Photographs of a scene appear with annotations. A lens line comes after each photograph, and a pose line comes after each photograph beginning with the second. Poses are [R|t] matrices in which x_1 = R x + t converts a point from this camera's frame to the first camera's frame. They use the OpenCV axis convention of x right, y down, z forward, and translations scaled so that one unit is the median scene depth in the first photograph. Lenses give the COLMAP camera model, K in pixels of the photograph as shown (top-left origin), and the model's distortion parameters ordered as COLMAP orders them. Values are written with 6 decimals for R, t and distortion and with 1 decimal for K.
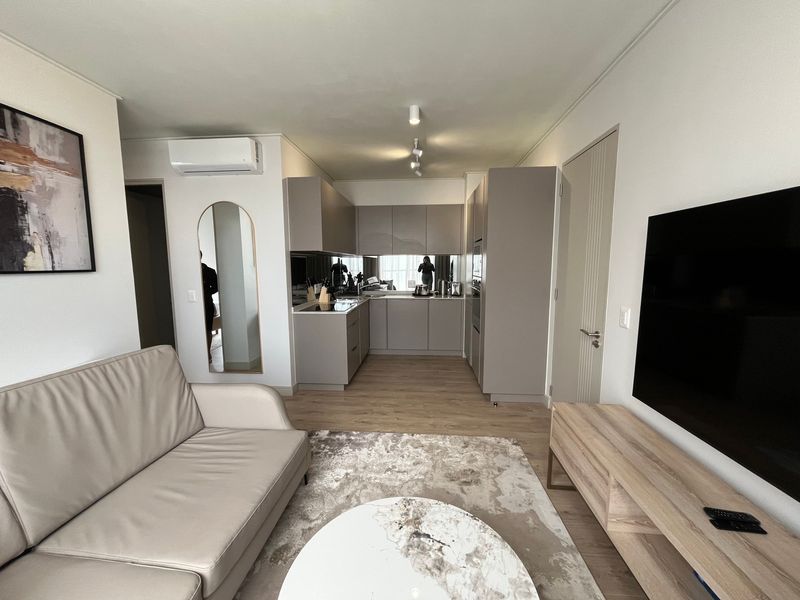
lens RADIAL K [[319.4, 0, 398.4], [0, 319.4, 300.7], [0, 0, 1]] dist [0.001057, 0.000177]
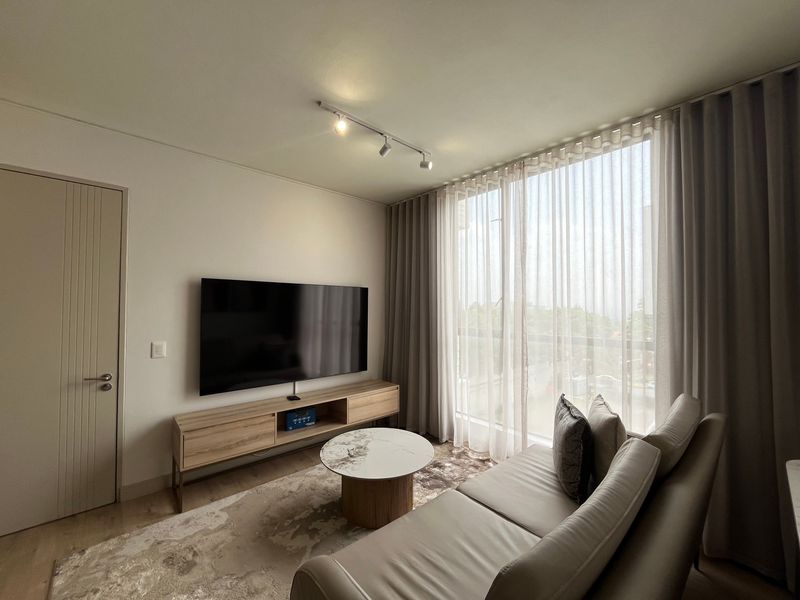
lens RADIAL K [[319.4, 0, 398.4], [0, 319.4, 300.7], [0, 0, 1]] dist [0.001057, 0.000177]
pose [[-0.719182, 0.016156, 0.694634, -0.461524], [0.077716, 0.995327, 0.057313, -0.073936], [-0.690462, 0.095203, -0.717077, 0.670522]]
